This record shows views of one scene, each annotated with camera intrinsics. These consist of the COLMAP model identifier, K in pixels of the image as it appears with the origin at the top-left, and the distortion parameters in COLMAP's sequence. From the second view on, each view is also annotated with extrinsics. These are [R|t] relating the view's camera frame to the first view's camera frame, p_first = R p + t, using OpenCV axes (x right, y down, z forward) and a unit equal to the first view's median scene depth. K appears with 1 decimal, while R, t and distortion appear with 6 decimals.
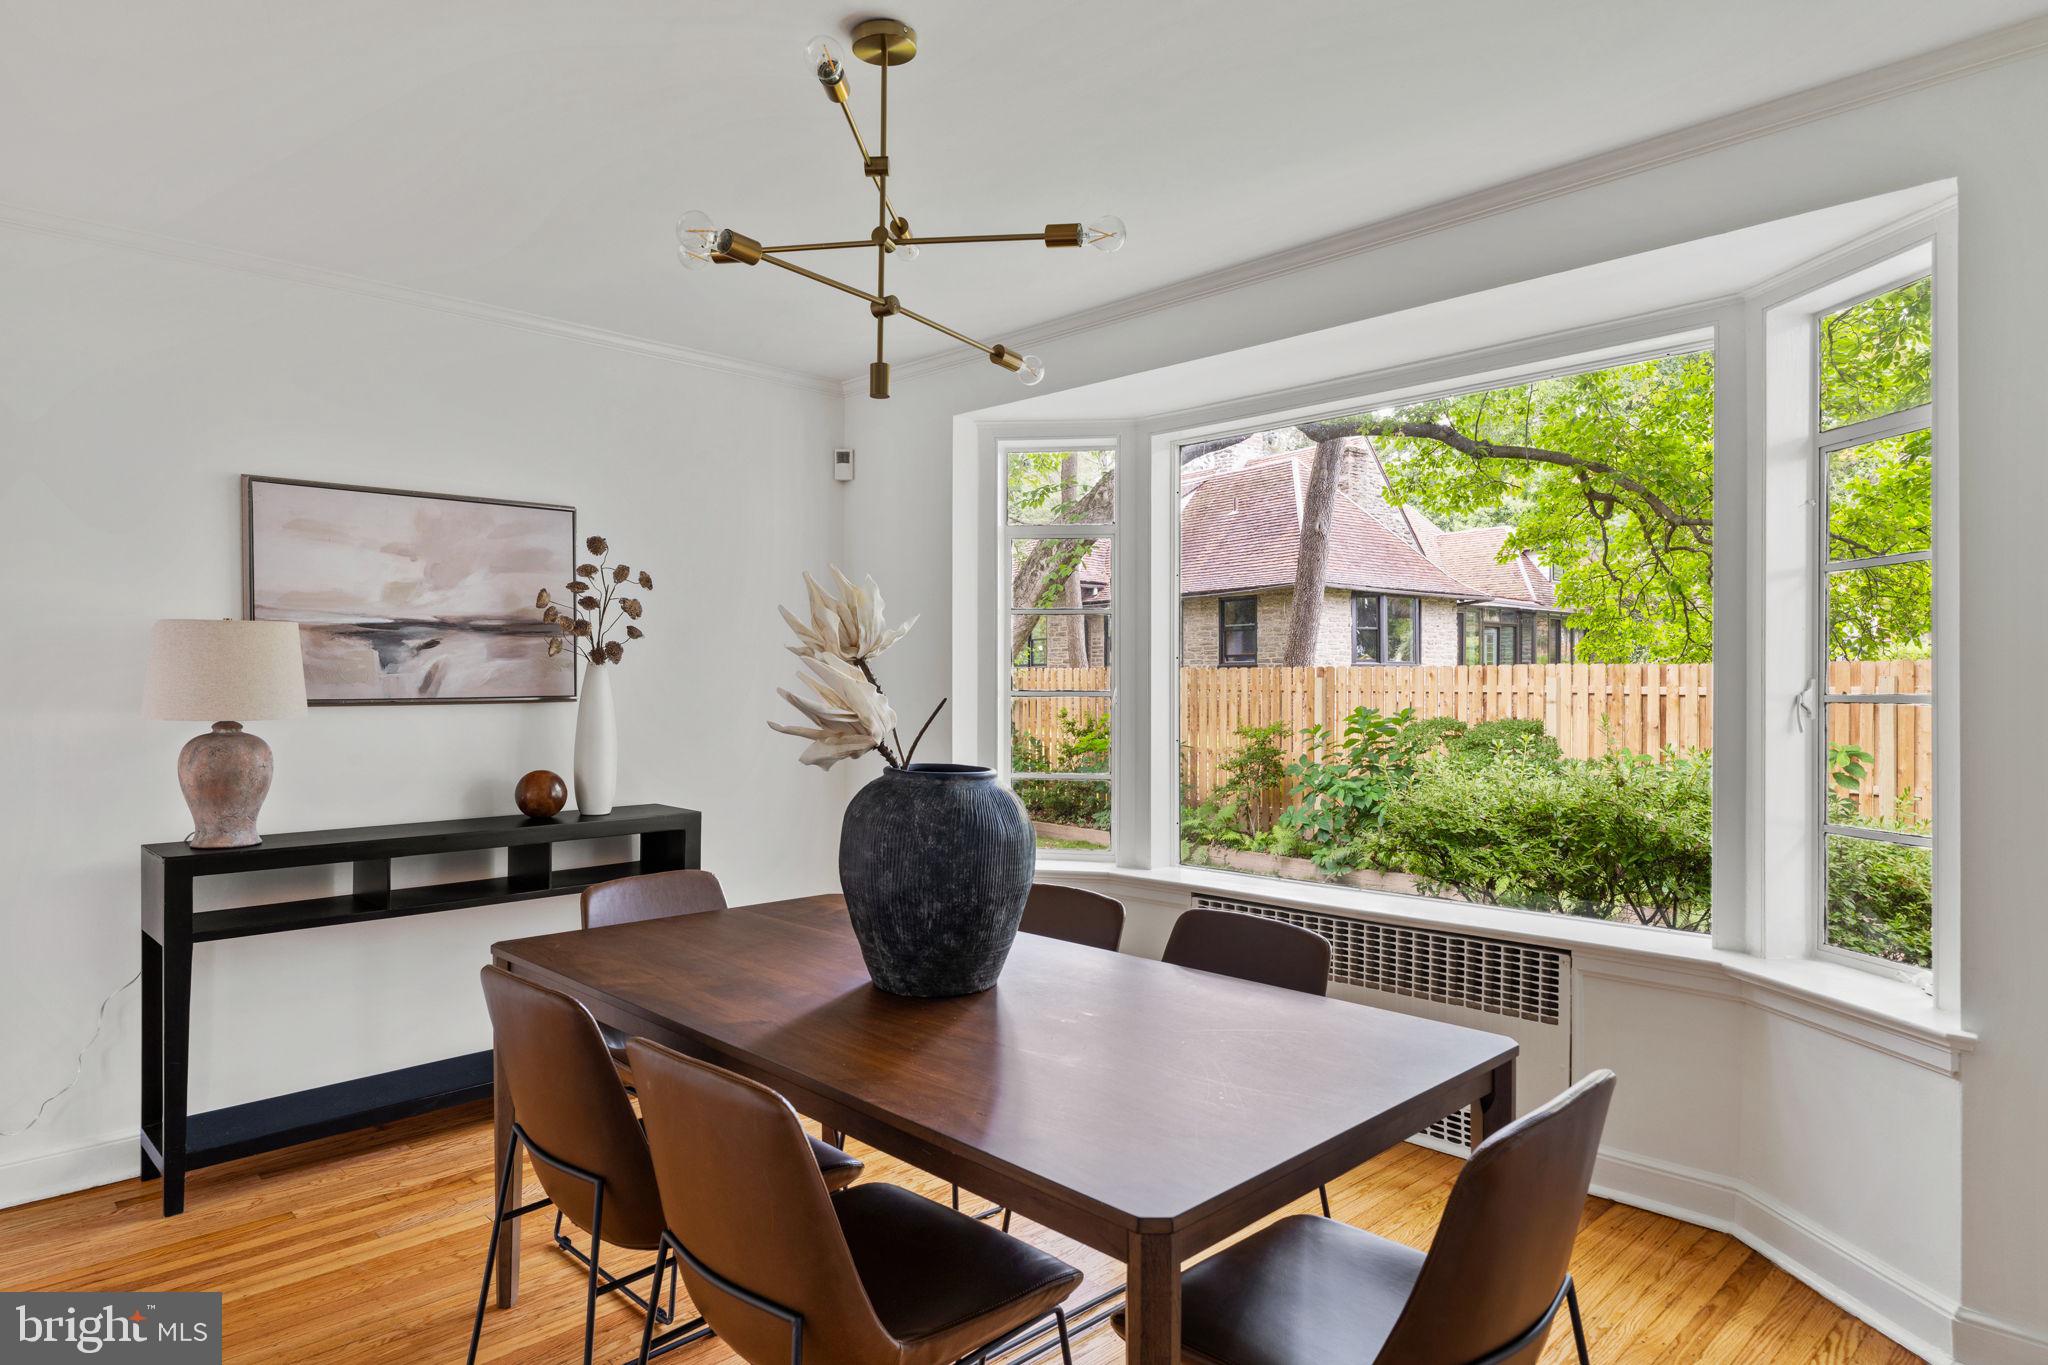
lens RADIAL K [[1196.0, 0, 1026.9], [0, 1196.0, 676.6], [0, 0, 1]] dist [0.002701, 0.002389]
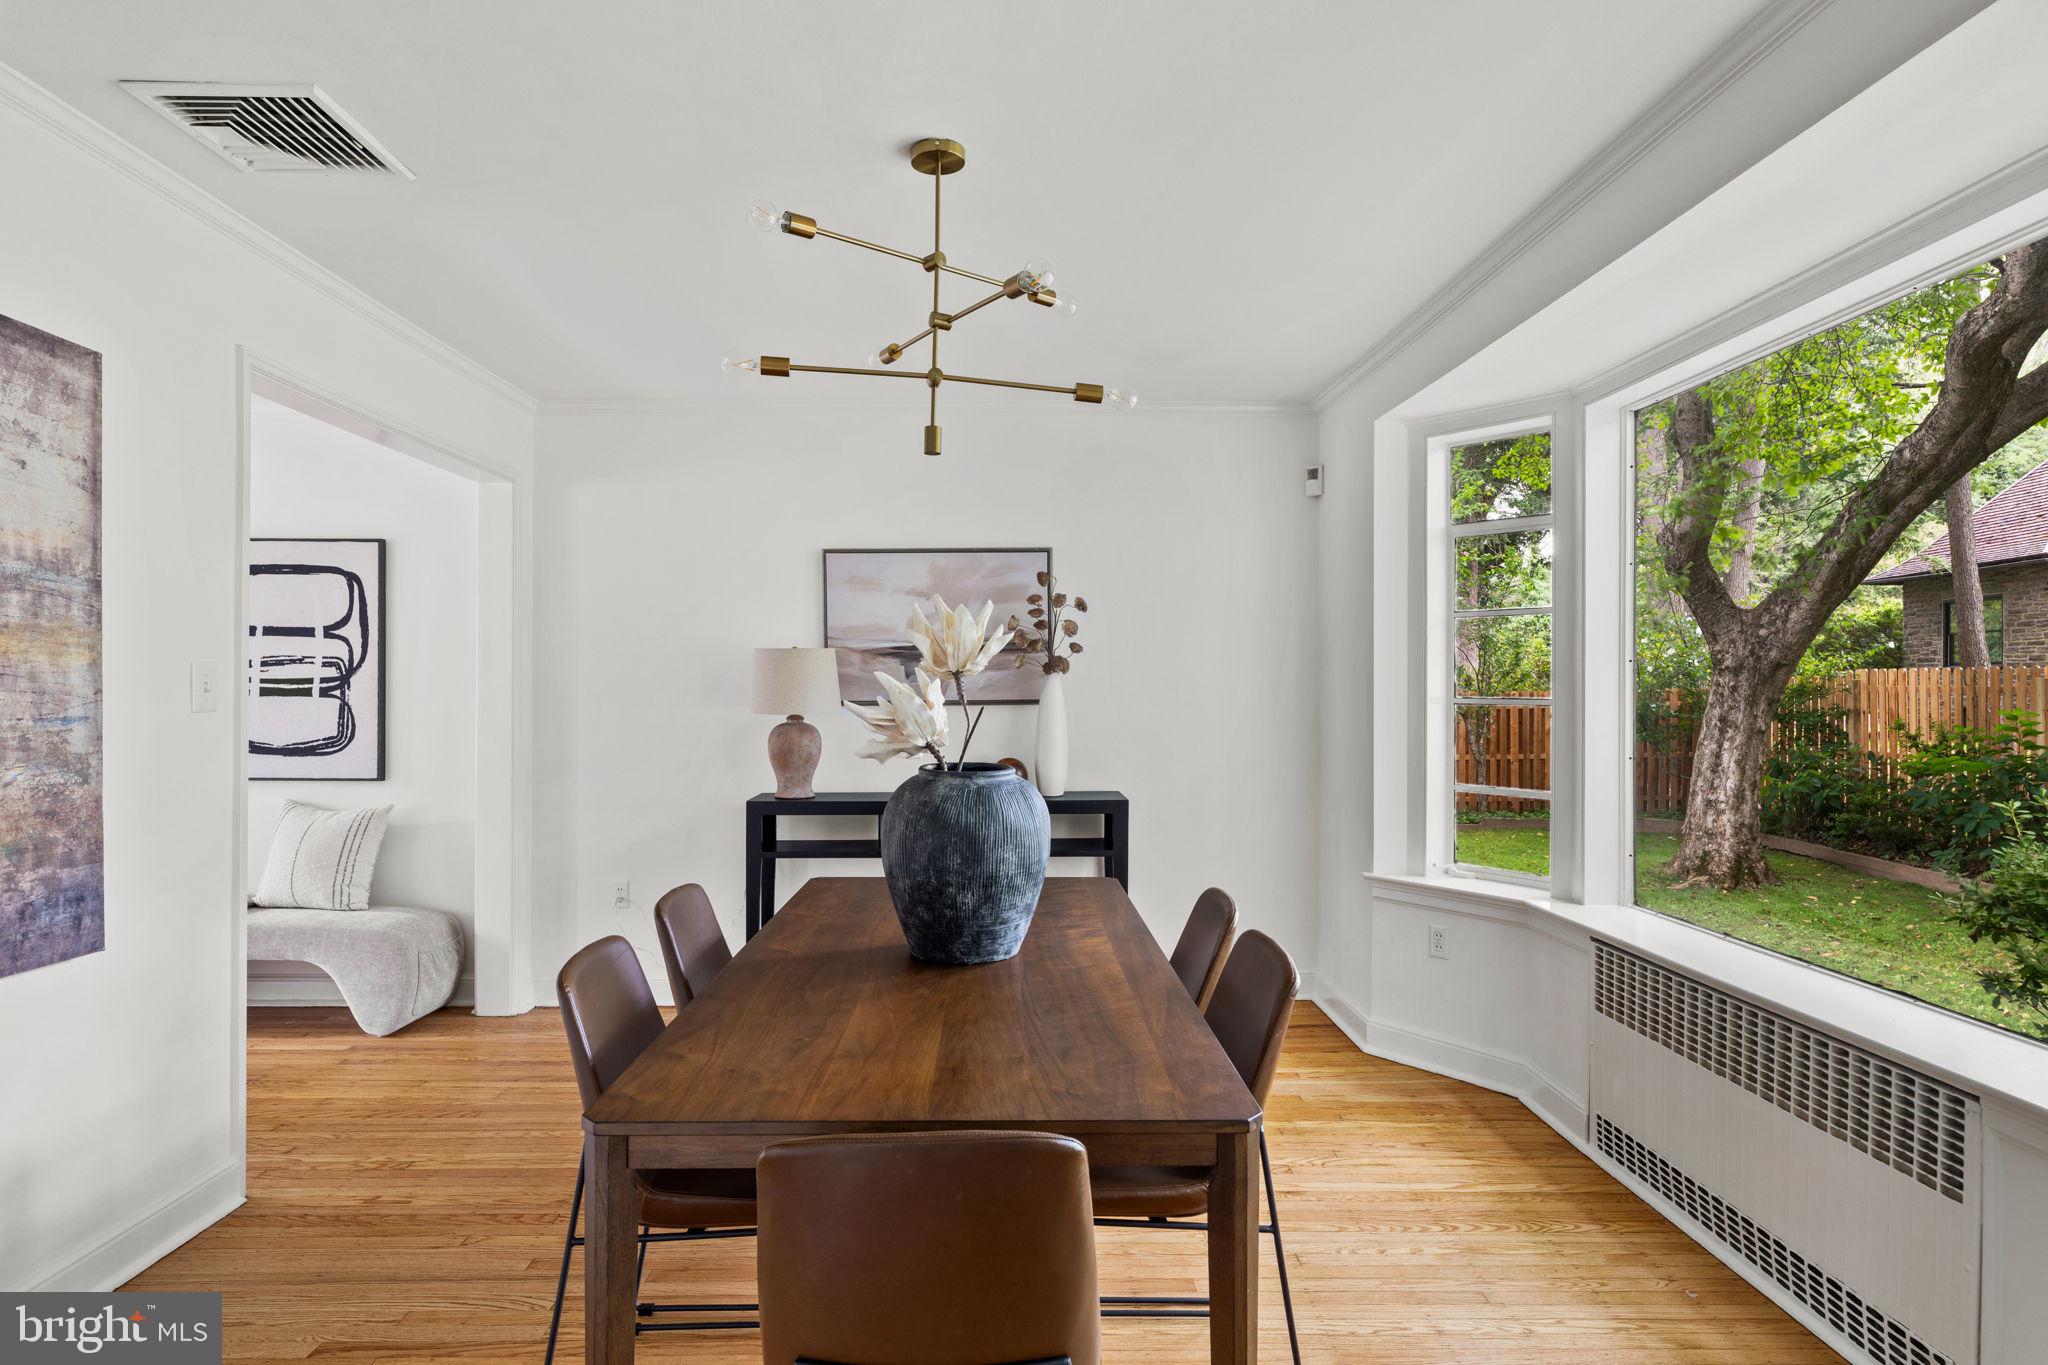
lens RADIAL K [[1109.0, 0, 1024.0], [0, 1109.0, 682.5], [0, 0, 1]] dist [0.001558, 0.026922]
pose [[0.732700, -0.001467, -0.680550, 0.461862], [0.004124, 0.999989, 0.002284, -0.005503], [0.680539, -0.004480, 0.732698, 0.163551]]
